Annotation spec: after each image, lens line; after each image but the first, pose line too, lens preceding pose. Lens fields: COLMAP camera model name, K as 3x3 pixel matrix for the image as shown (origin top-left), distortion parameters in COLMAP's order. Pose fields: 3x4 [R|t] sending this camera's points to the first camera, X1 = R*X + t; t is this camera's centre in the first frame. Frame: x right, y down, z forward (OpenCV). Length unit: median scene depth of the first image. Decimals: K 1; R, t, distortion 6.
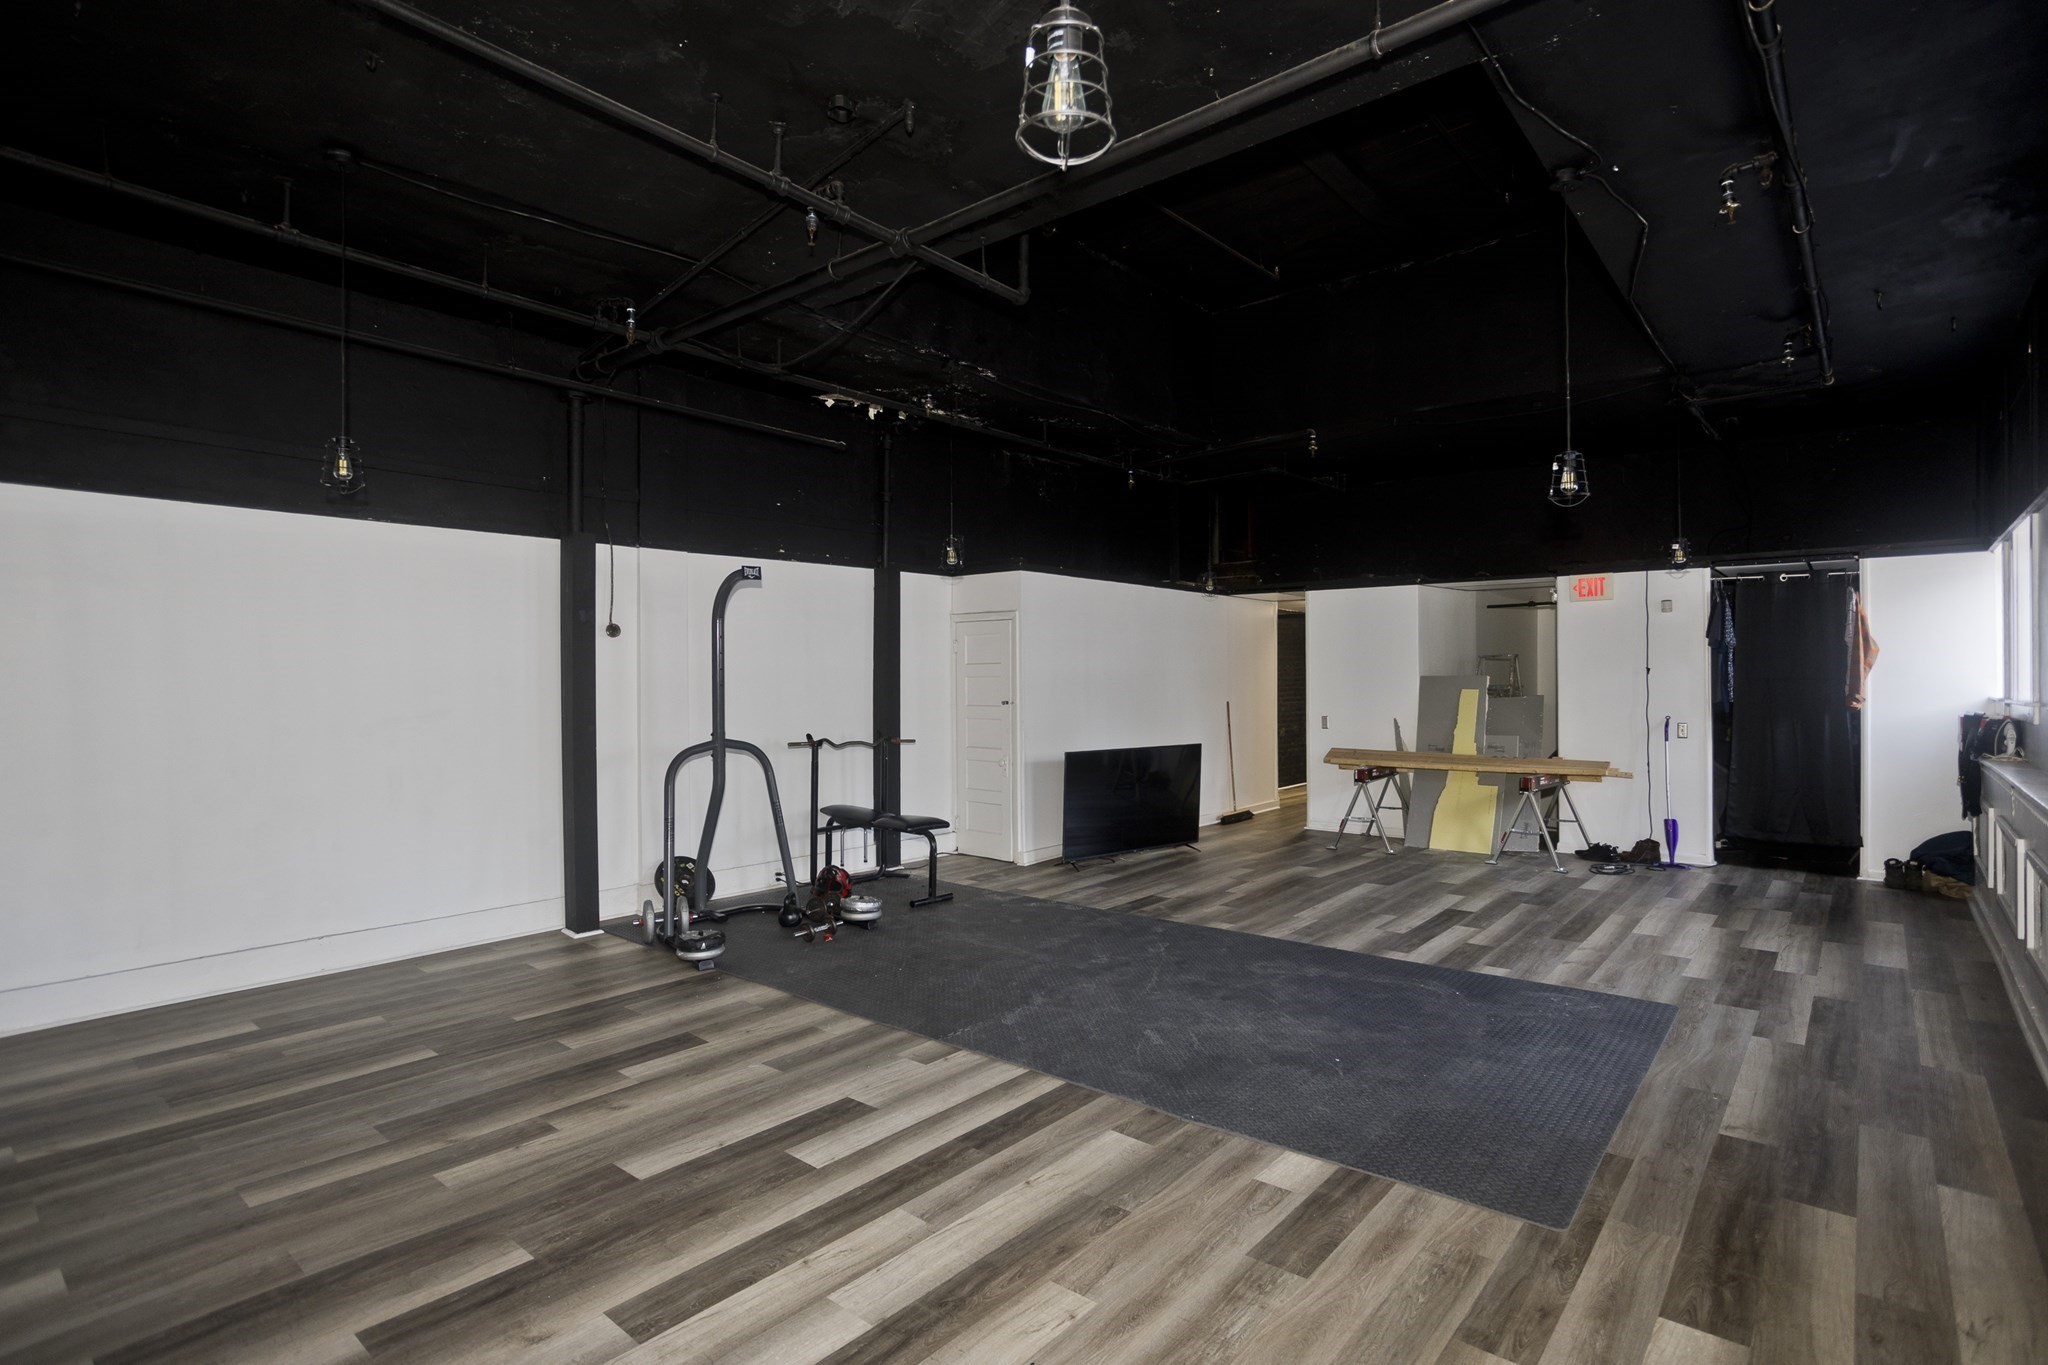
lens RADIAL K [[1025.4, 0, 1022.3], [0, 1025.4, 676.8], [0, 0, 1]] dist [-0.025383, 0.005807]
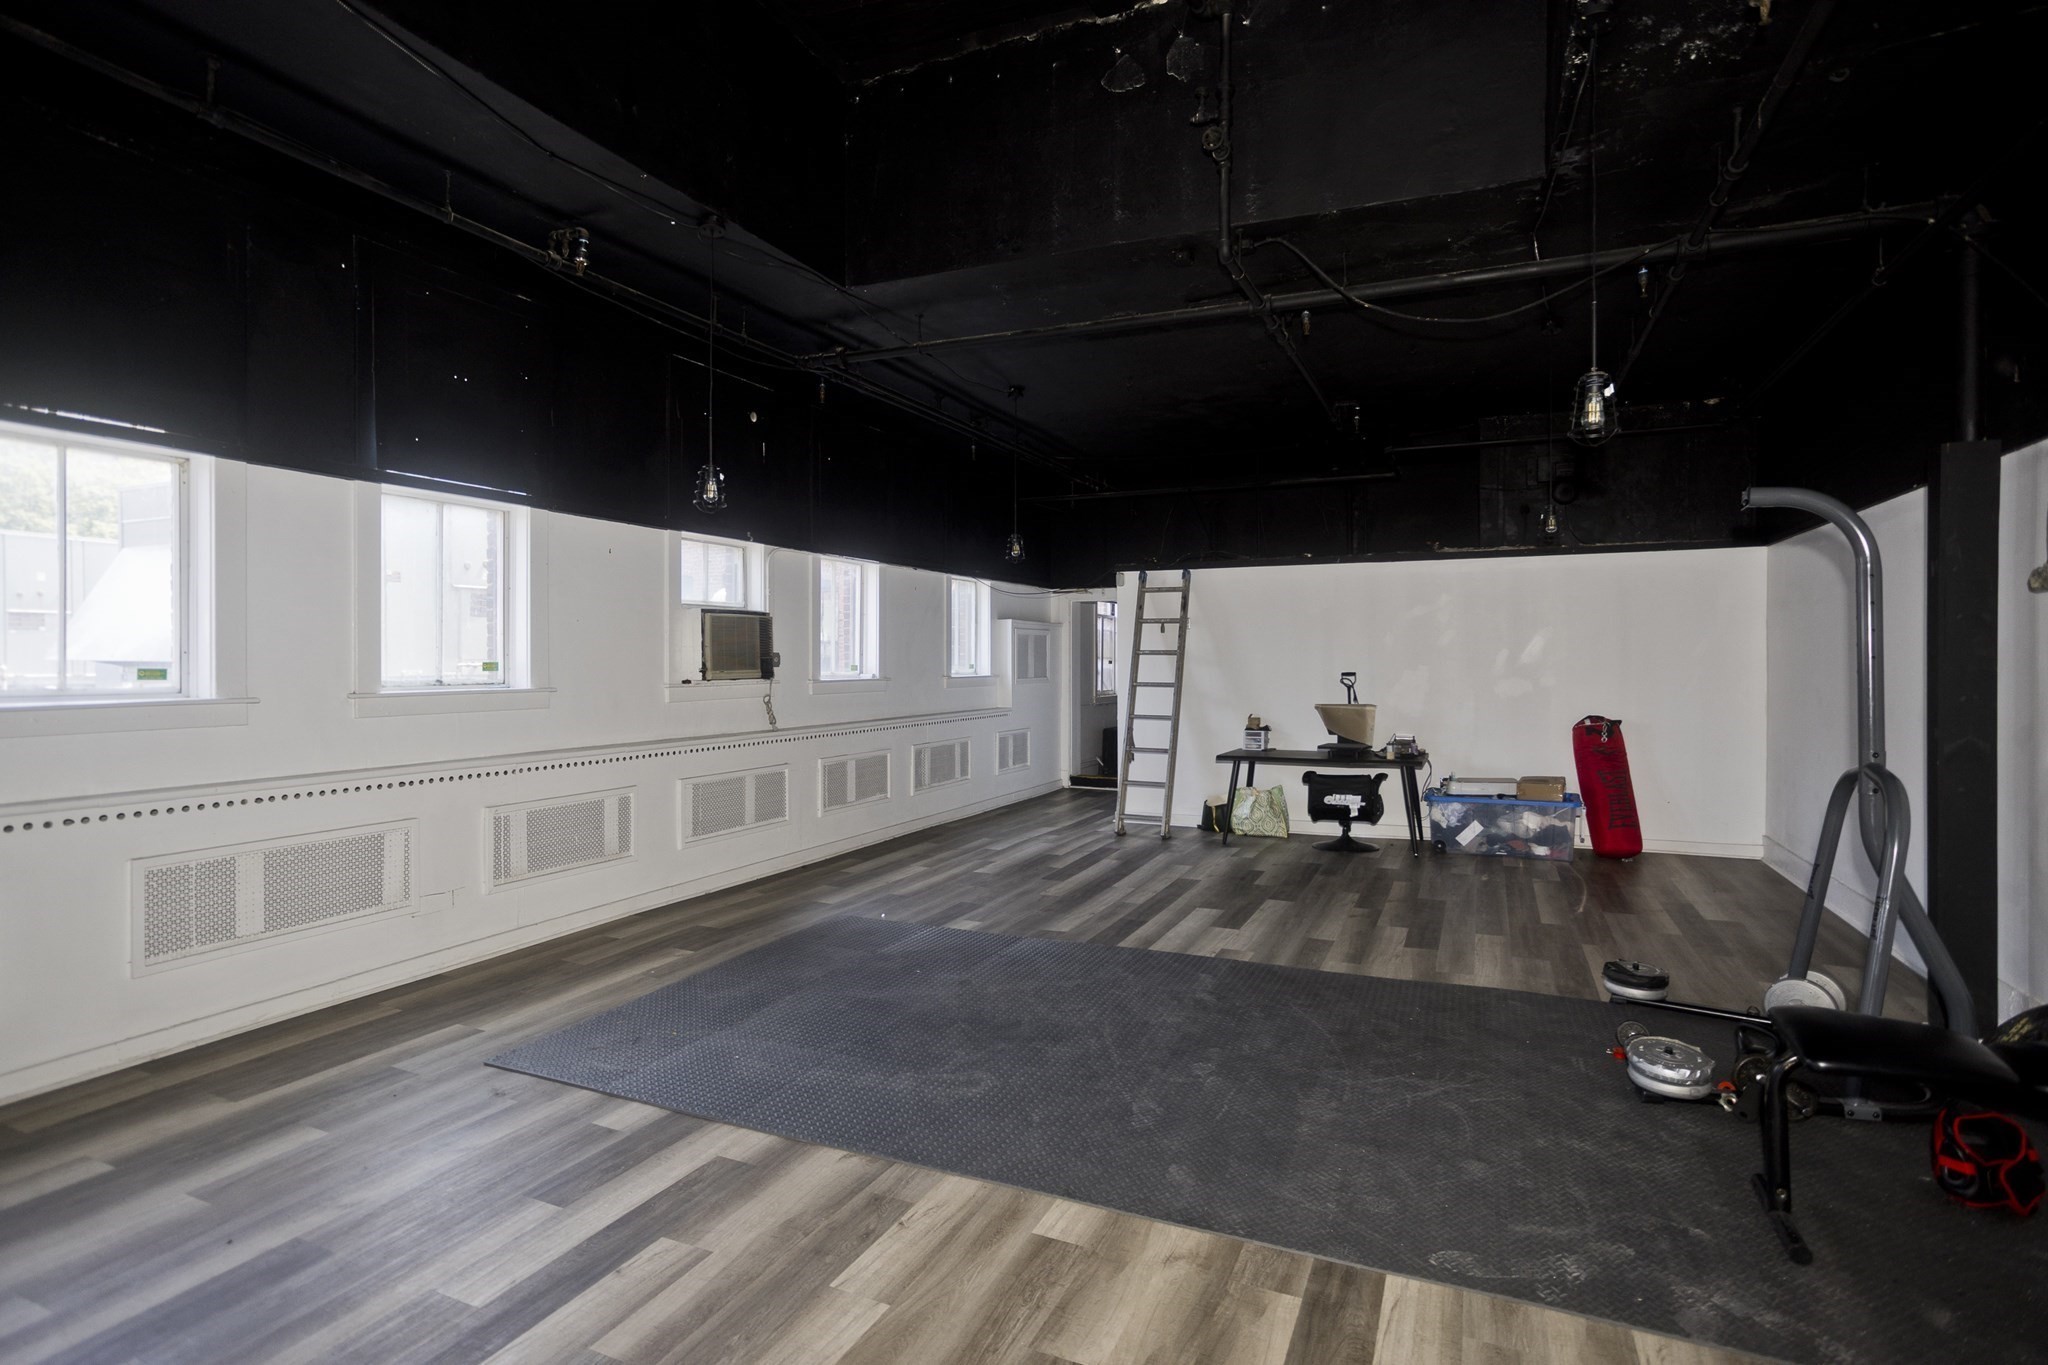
lens RADIAL K [[1025.4, 0, 1025.2], [0, 1025.4, 667.7], [0, 0, 1]] dist [-0.025383, 0.005807]
pose [[-0.964404, 0.007152, -0.264338, 0.436394], [0.004755, 0.999942, 0.009707, -0.002759], [0.264392, 0.008105, -0.964381, 1.906624]]
